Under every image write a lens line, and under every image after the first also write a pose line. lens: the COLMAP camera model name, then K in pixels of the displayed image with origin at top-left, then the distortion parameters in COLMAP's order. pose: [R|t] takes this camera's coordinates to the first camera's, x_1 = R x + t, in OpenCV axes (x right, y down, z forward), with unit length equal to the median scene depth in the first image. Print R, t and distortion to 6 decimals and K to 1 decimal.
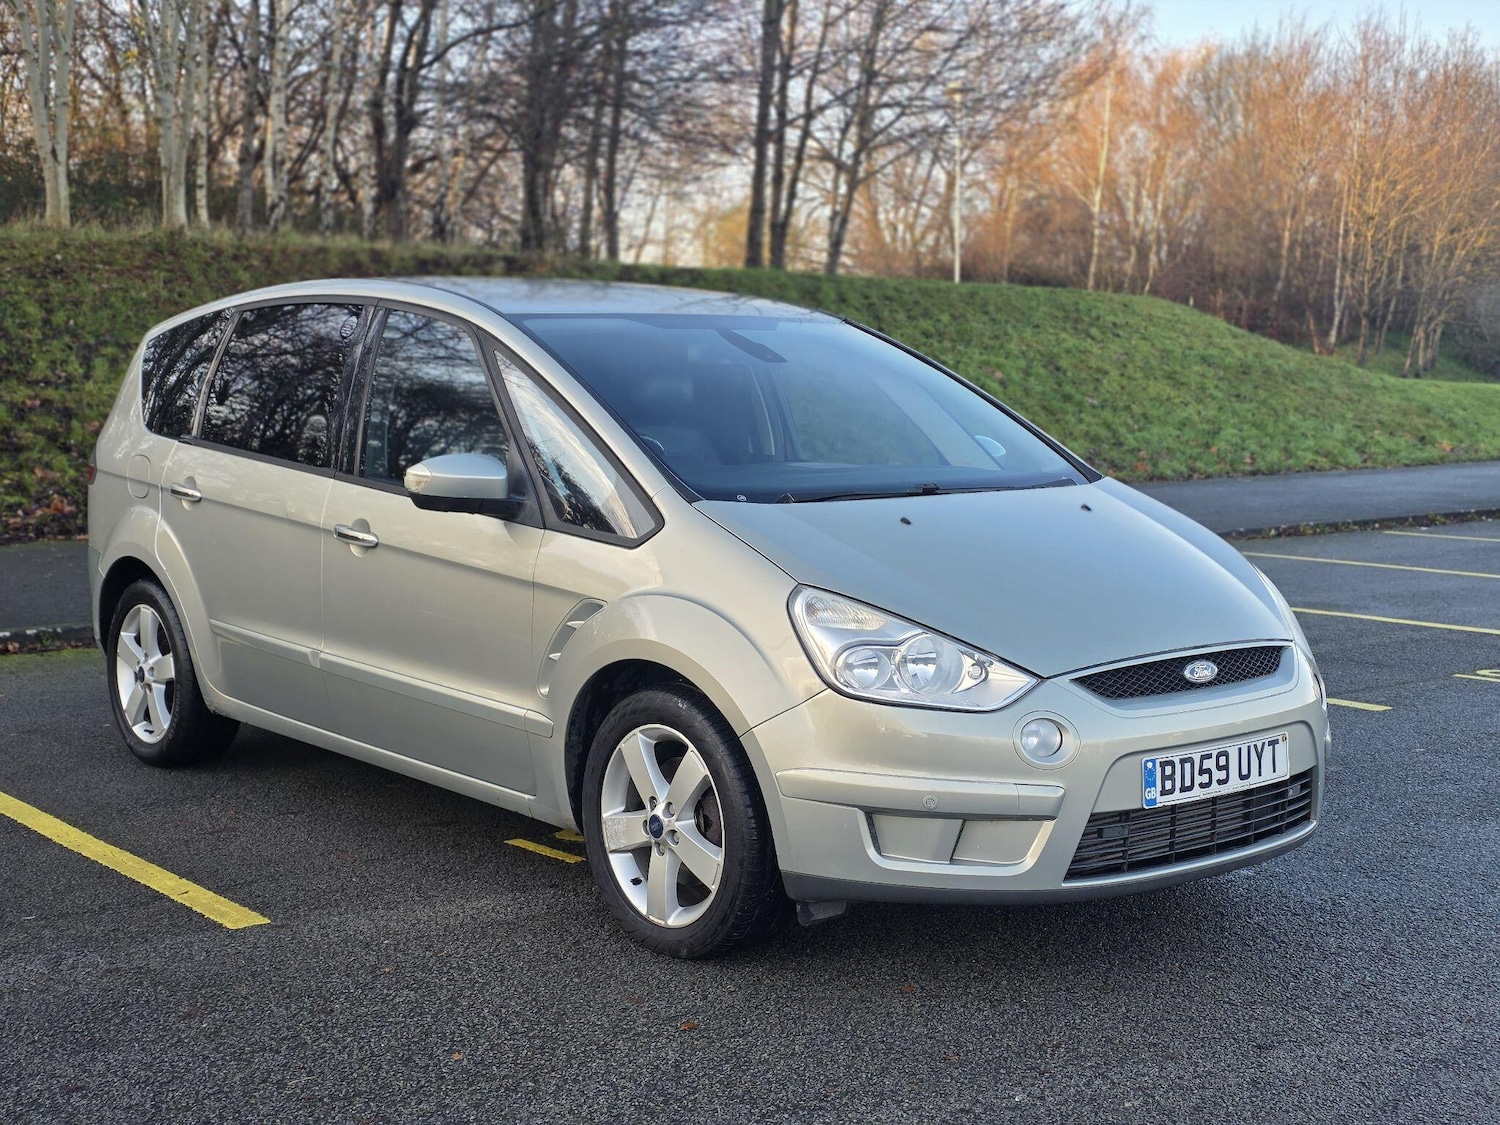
lens RADIAL K [[1971.6, 0, 756.0], [0, 1971.6, 581.9], [0, 0, 1]] dist [0.200647, -0.508865]
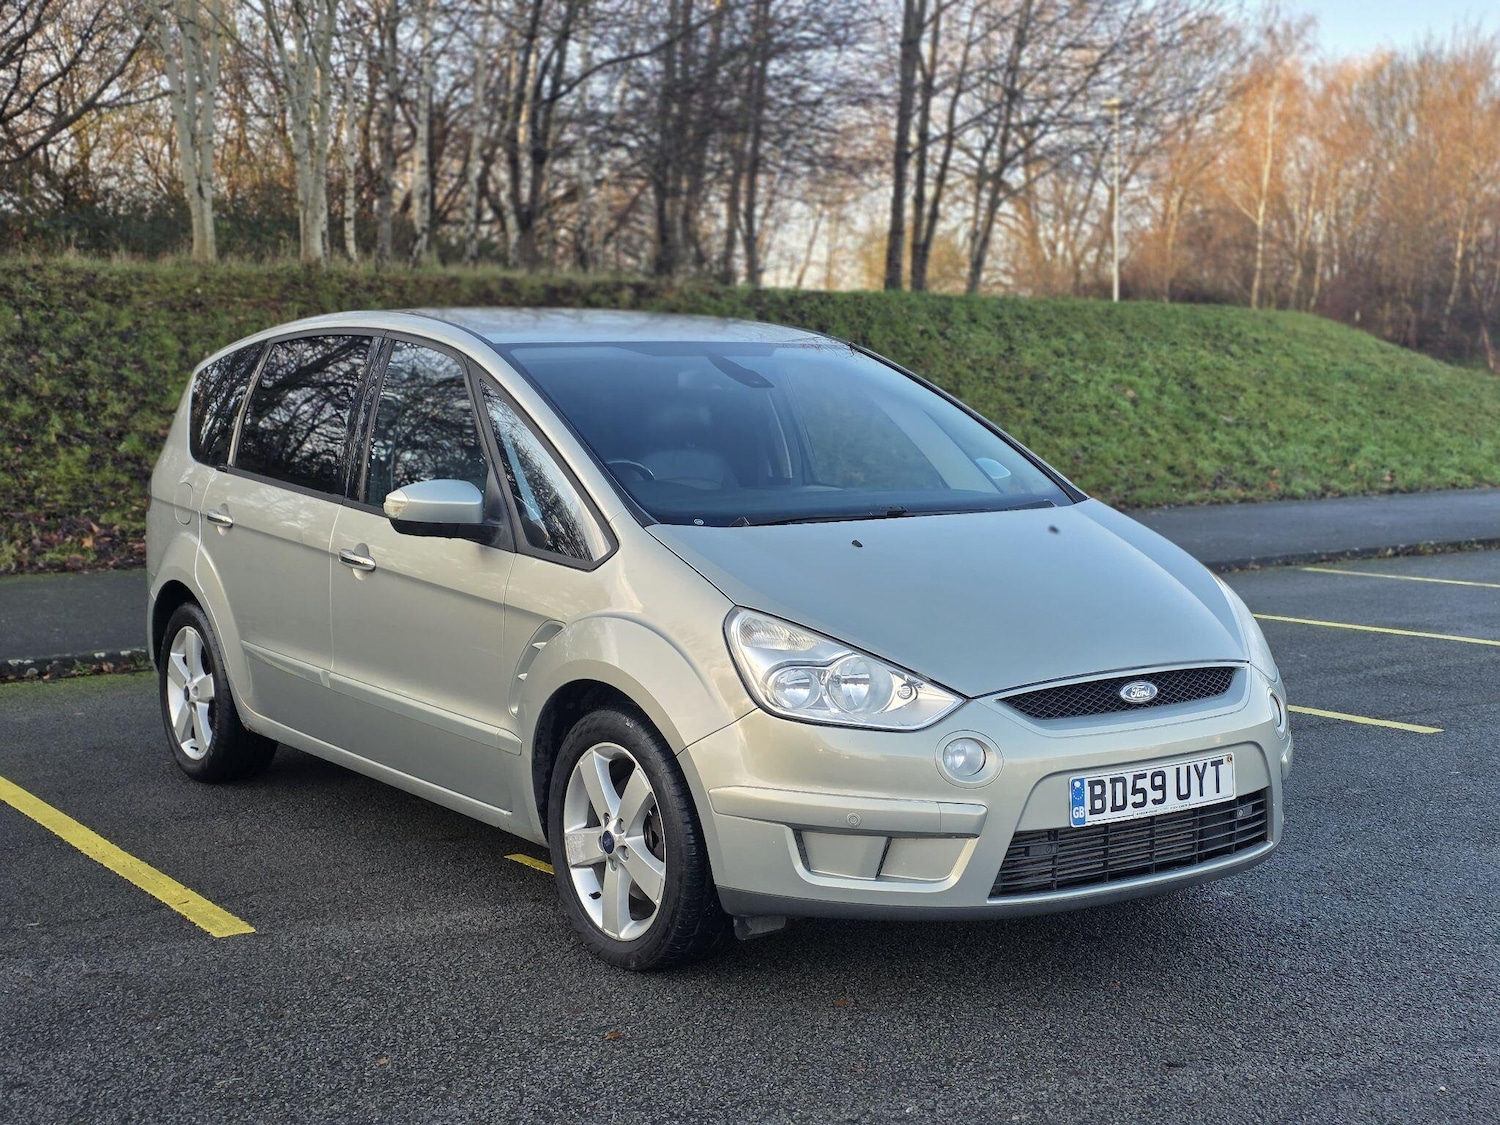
lens RADIAL K [[1974.4, 0, 778.7], [0, 1974.4, 603.3], [0, 0, 1]] dist [0.193226, -0.462263]
pose [[0.996463, -0.001672, -0.084013, 0.111845], [0.001674, 0.999999, -0.000048, -0.000136], [0.084013, -0.000093, 0.996465, -0.015967]]
